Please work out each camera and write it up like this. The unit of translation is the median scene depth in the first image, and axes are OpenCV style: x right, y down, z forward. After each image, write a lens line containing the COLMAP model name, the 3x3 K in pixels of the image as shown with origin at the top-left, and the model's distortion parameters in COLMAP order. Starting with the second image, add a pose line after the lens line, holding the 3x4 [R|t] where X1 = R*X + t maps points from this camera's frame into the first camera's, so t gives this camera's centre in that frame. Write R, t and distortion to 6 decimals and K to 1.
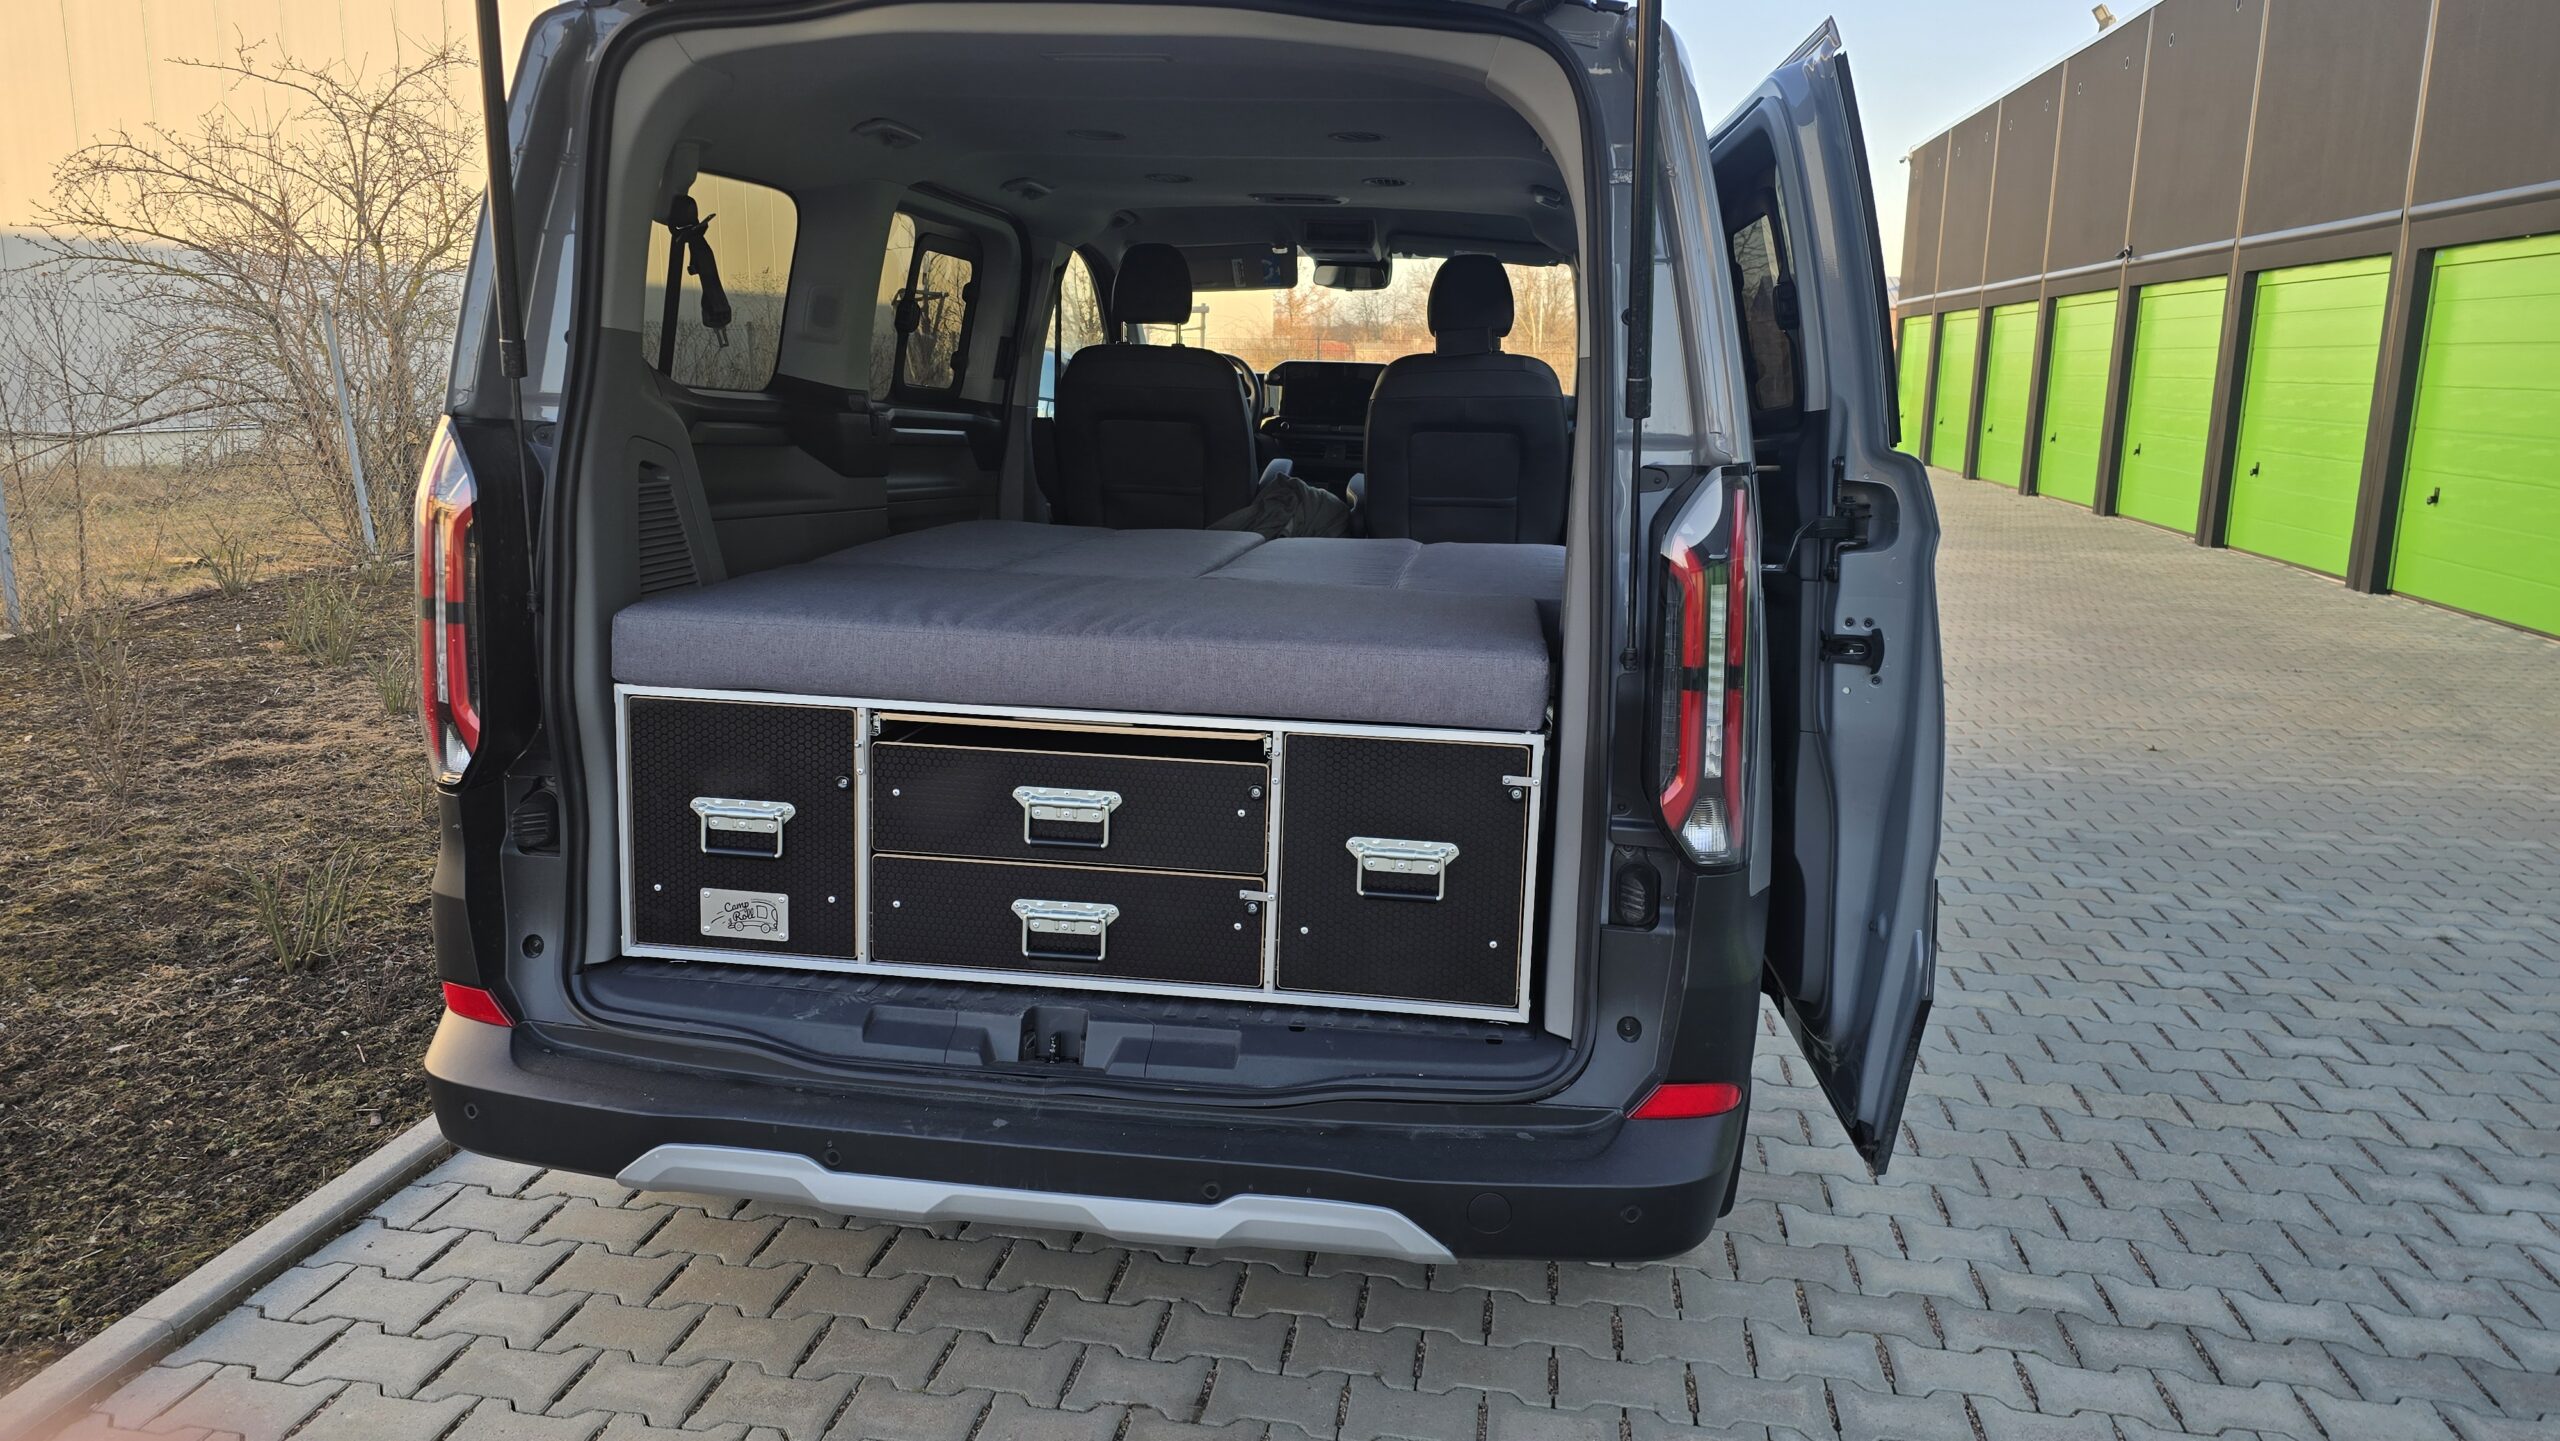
lens RADIAL K [[1797.9, 0, 1310.7], [0, 1797.9, 670.6], [0, 0, 1]] dist [0.057135, -0.057169]
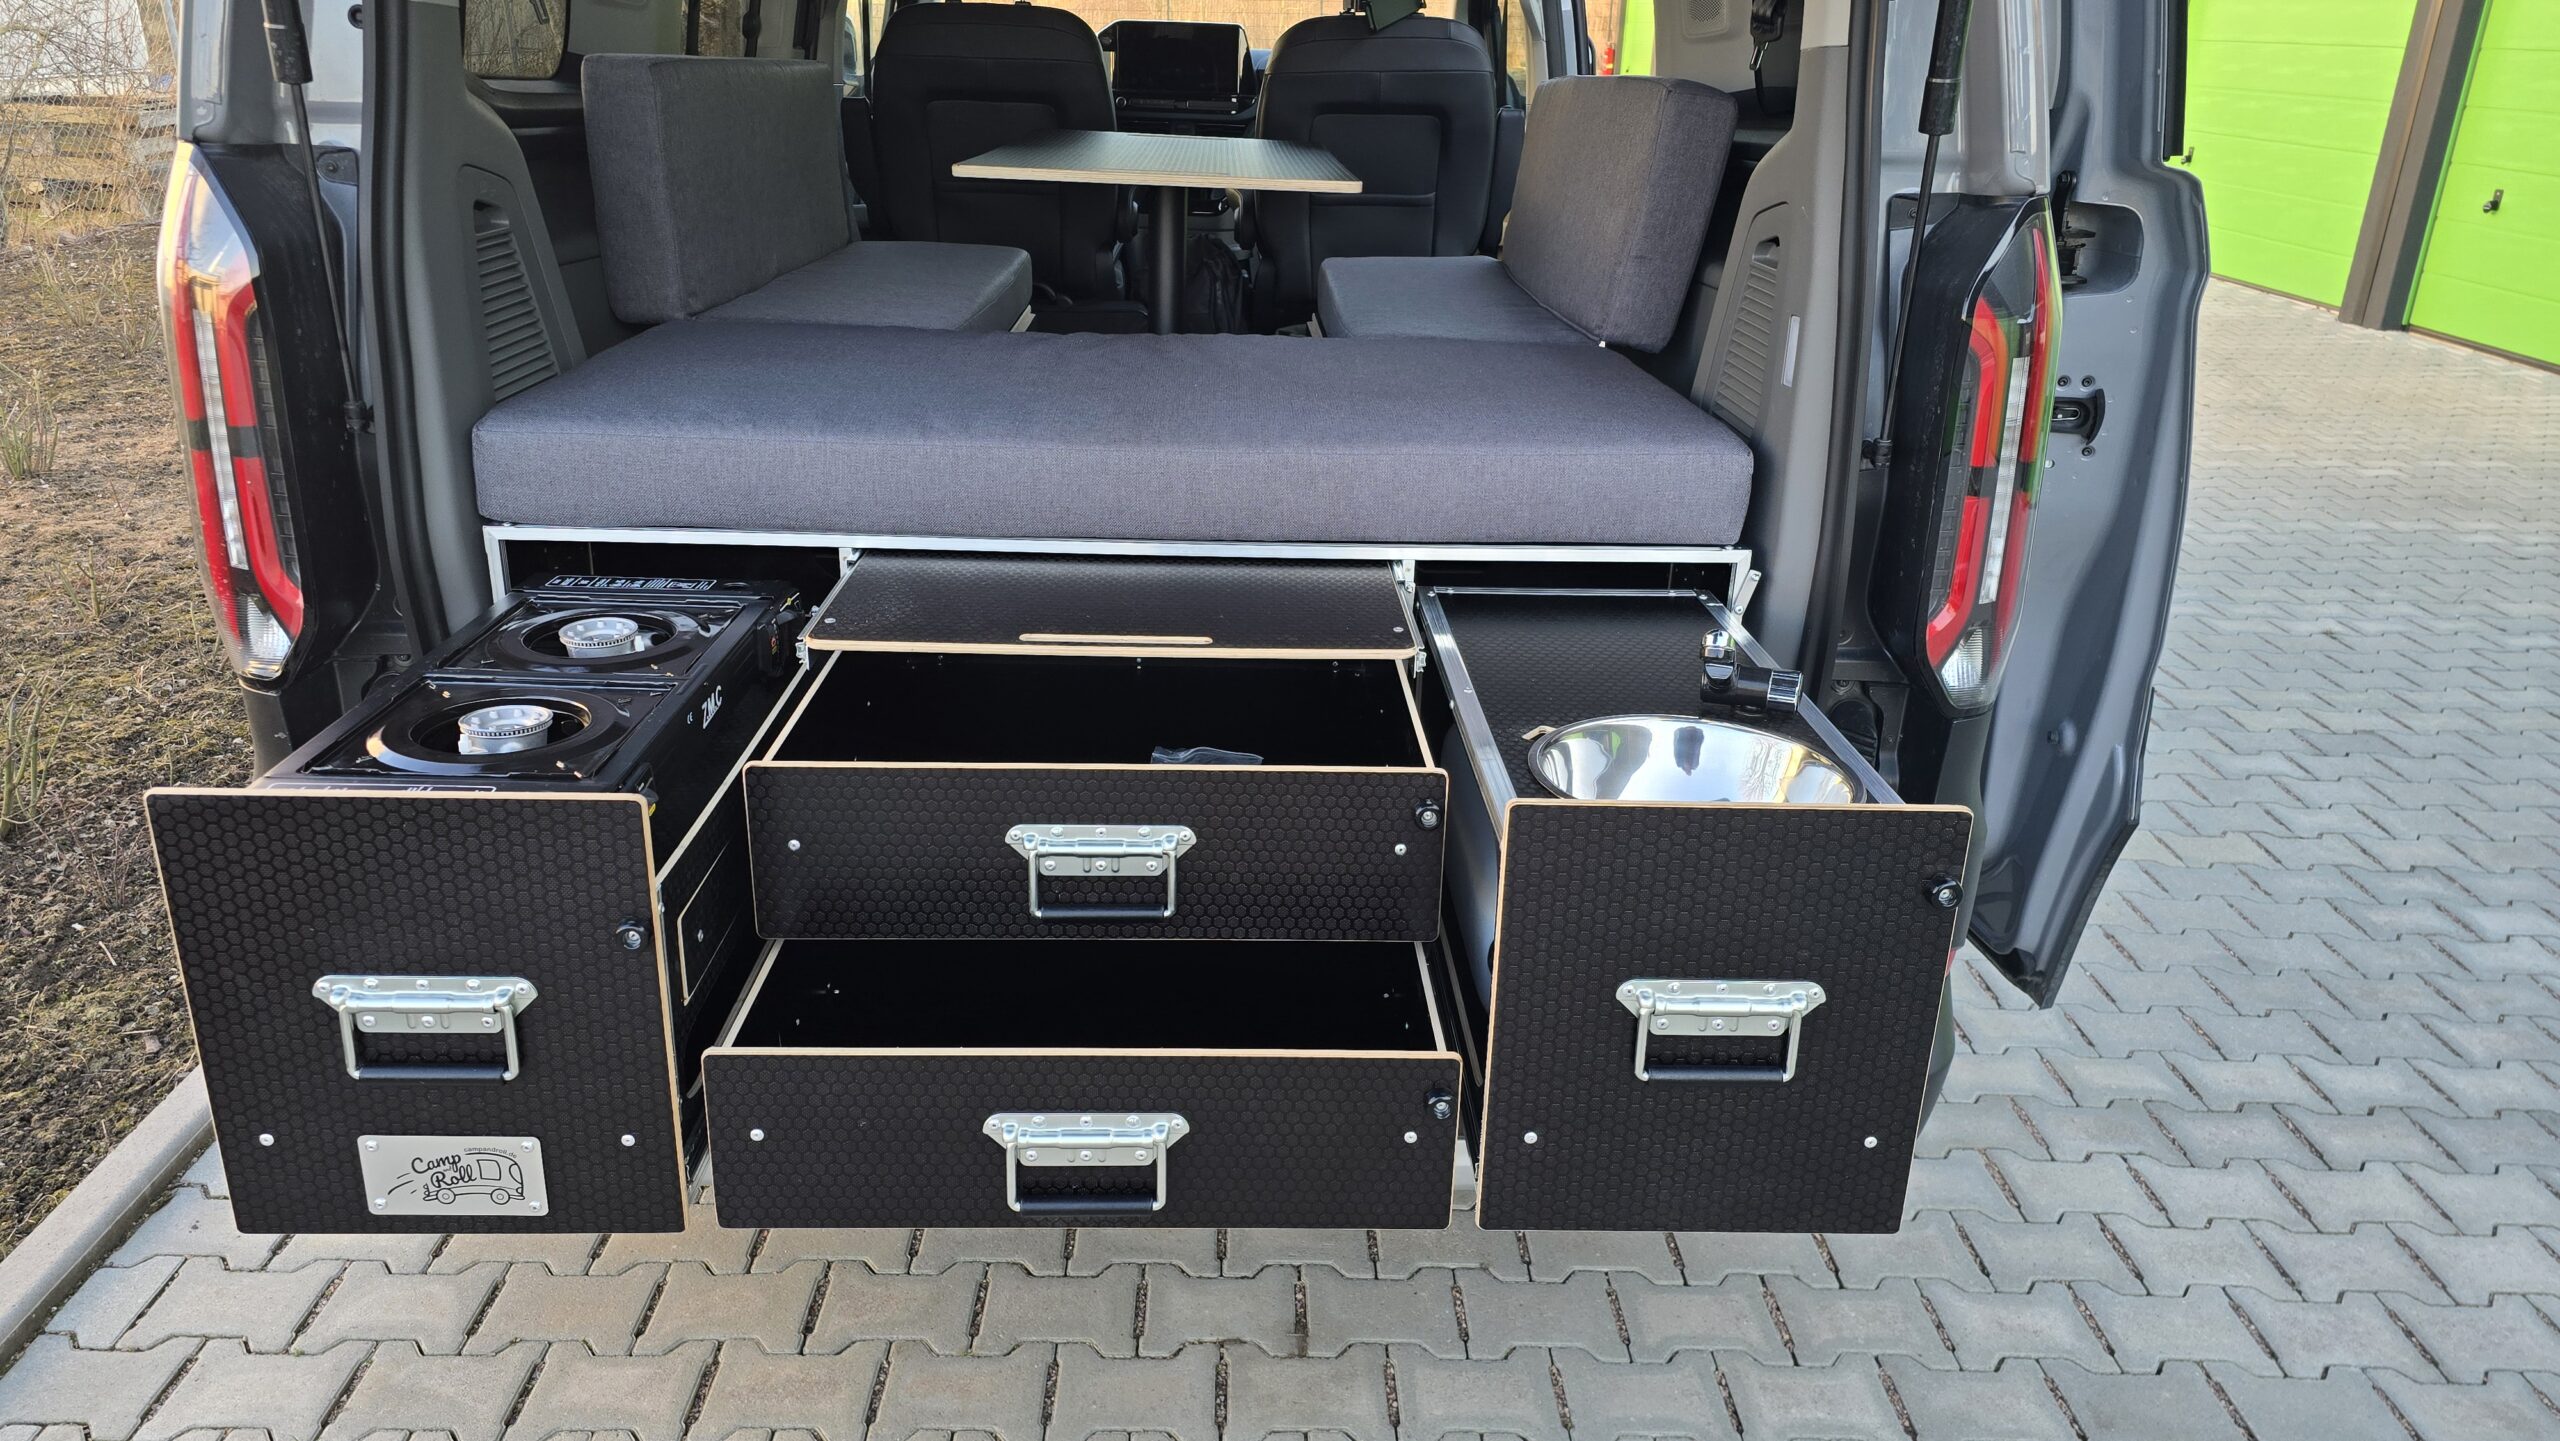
lens RADIAL K [[1797.9, 0, 1303.8], [0, 1797.9, 704.2], [0, 0, 1]] dist [0.057135, -0.057169]
pose [[0.985644, -0.060758, 0.157524, -0.155479], [0.028727, 0.979751, 0.198149, -0.048631], [-0.166373, -0.190779, 0.967431, 0.201125]]
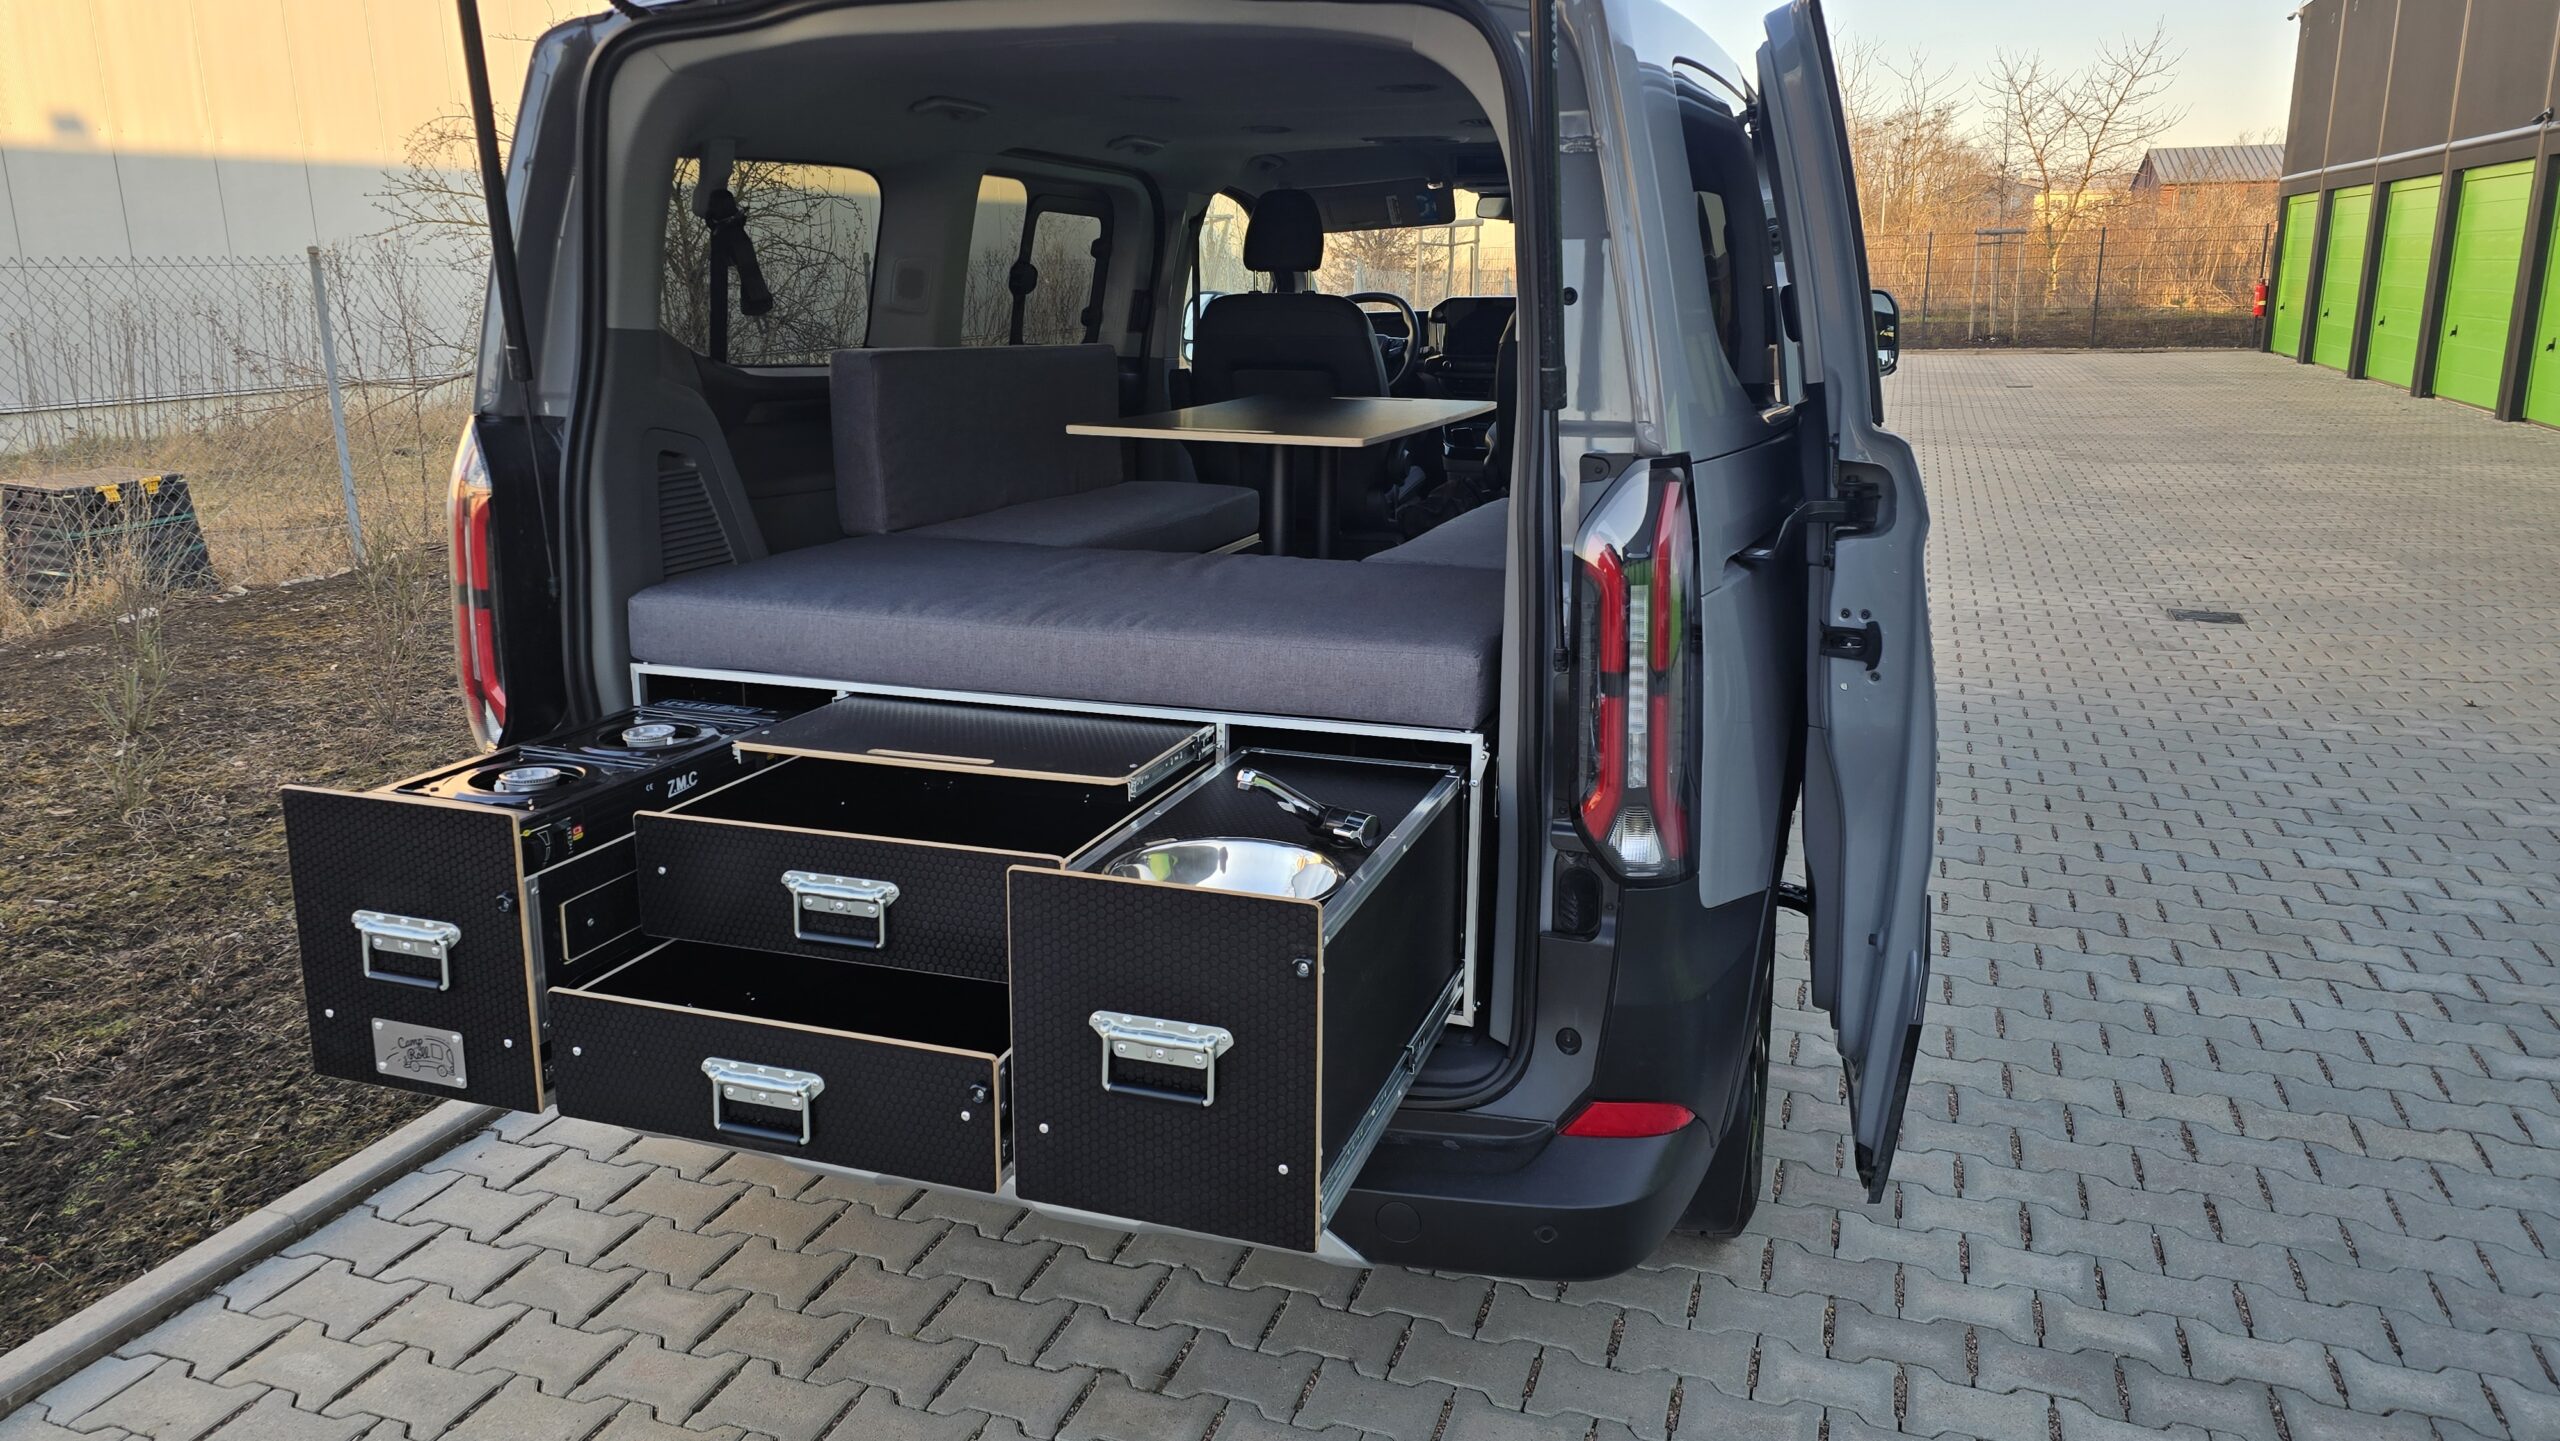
lens RADIAL K [[1797.9, 0, 1255.3], [0, 1797.9, 665.0], [0, 0, 1]] dist [0.057135, -0.057169]
pose [[0.979032, 0.014096, -0.203217, 0.165934], [-0.004994, 0.998964, 0.045236, -0.035097], [0.203644, -0.043272, 0.978088, 0.028124]]
